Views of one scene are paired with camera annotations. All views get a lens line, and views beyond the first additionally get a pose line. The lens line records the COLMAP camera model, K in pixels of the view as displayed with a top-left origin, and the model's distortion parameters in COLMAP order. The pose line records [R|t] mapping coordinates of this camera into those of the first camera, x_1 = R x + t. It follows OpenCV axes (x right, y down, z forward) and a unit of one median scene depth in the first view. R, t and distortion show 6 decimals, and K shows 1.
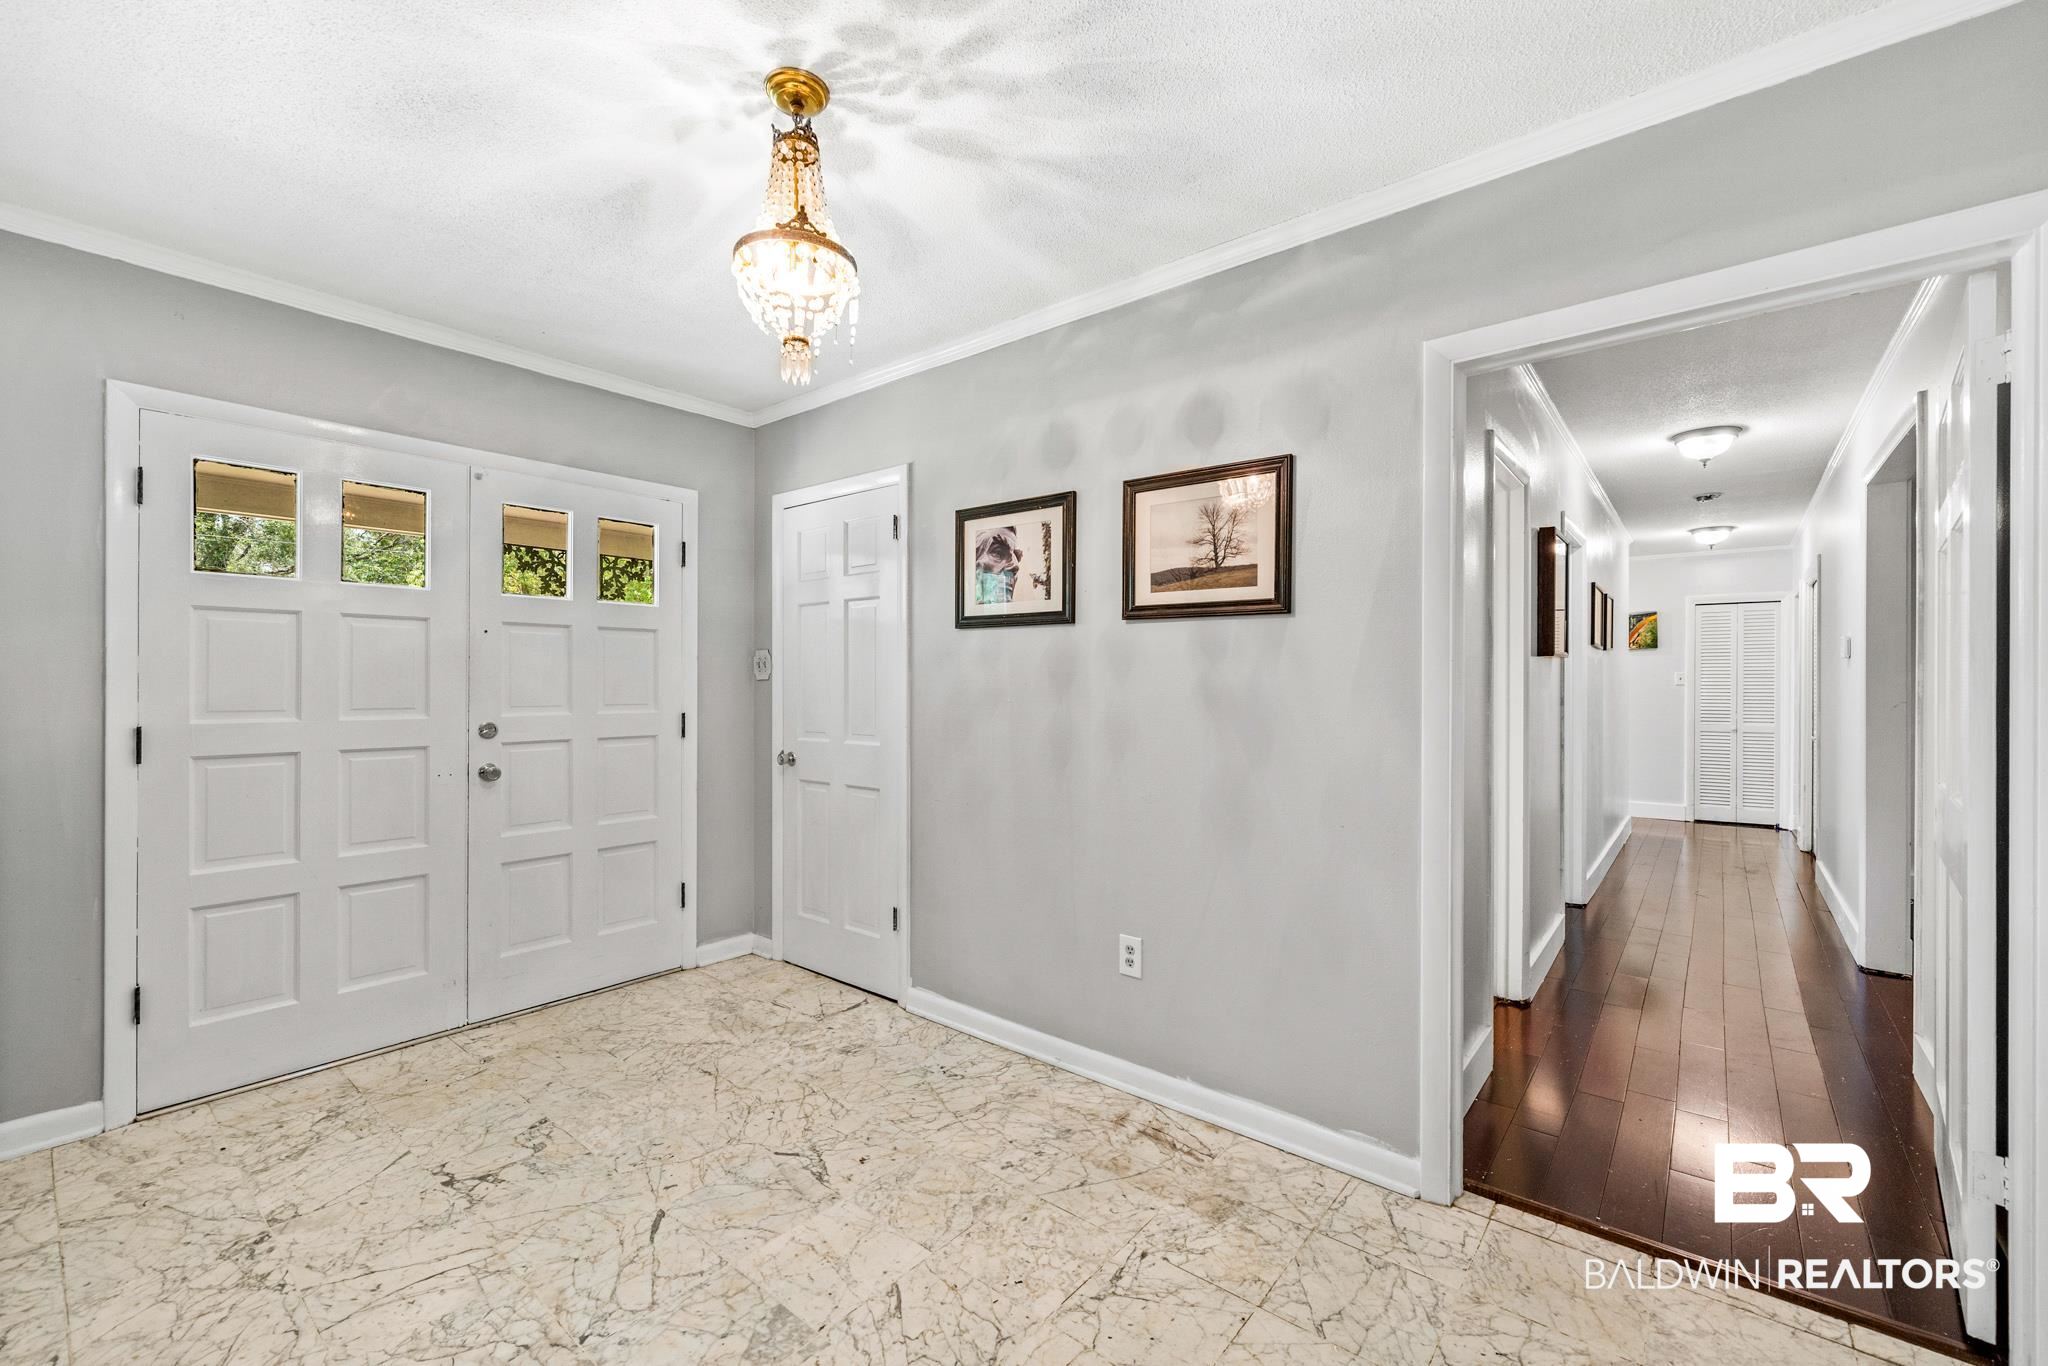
lens RADIAL K [[845.3, 0, 1022.3], [0, 845.3, 695.3], [0, 0, 1]] dist [-0.001242, 0.000032]
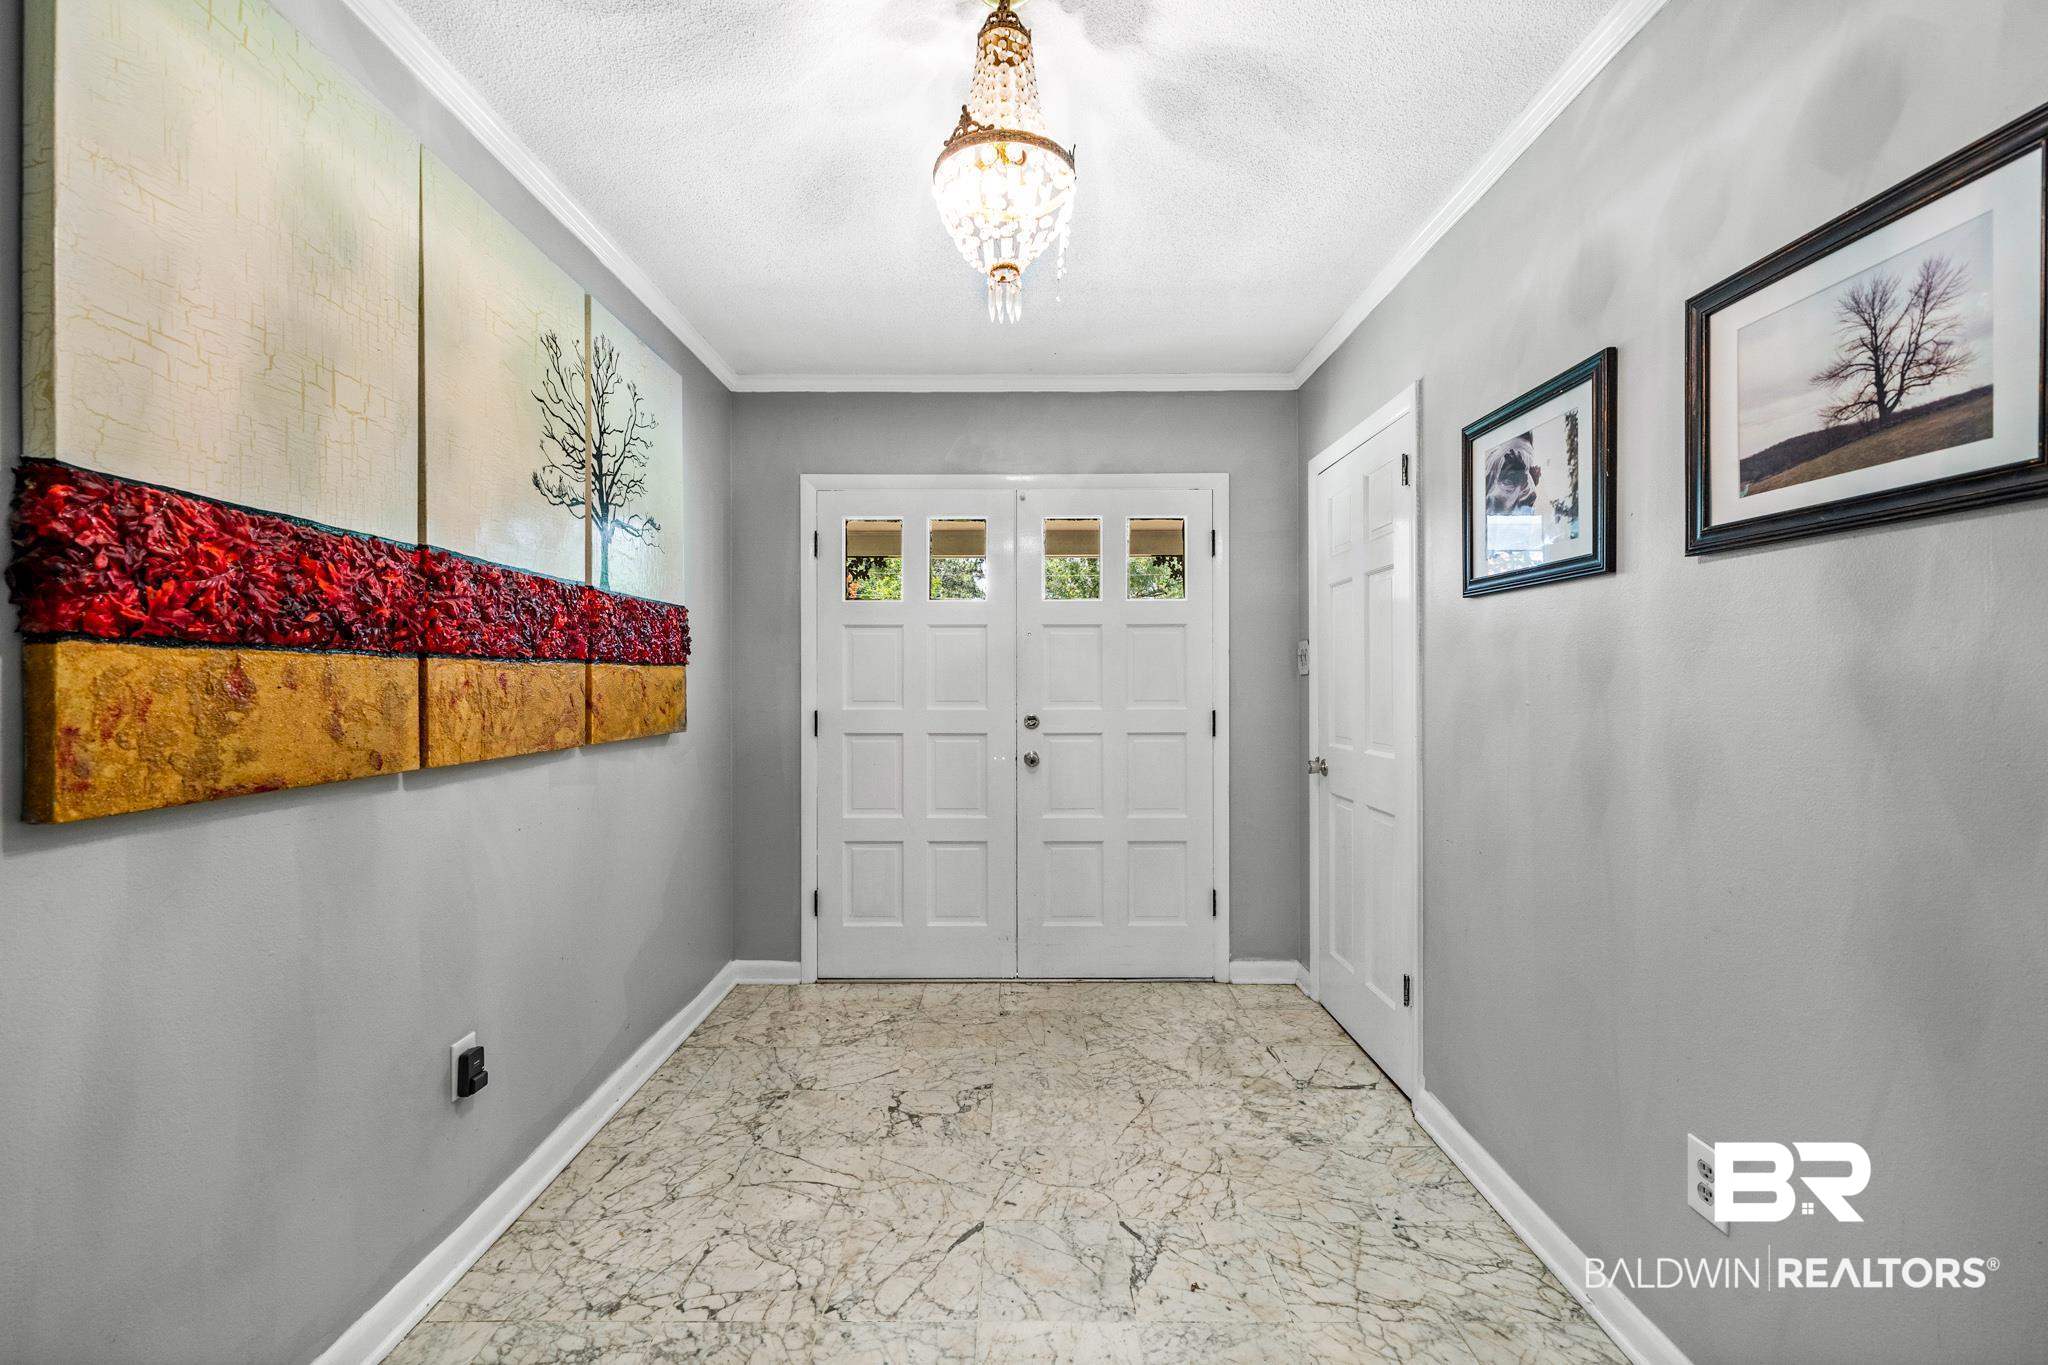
lens RADIAL K [[840.5, 0, 1017.9], [0, 840.5, 688.5], [0, 0, 1]] dist [-0.002676, -0.000196]
pose [[0.632831, 0.003058, -0.774284, 0.247648], [-0.007646, 0.999968, -0.002300, 0.000141], [0.774253, 0.007375, 0.632834, 0.305783]]
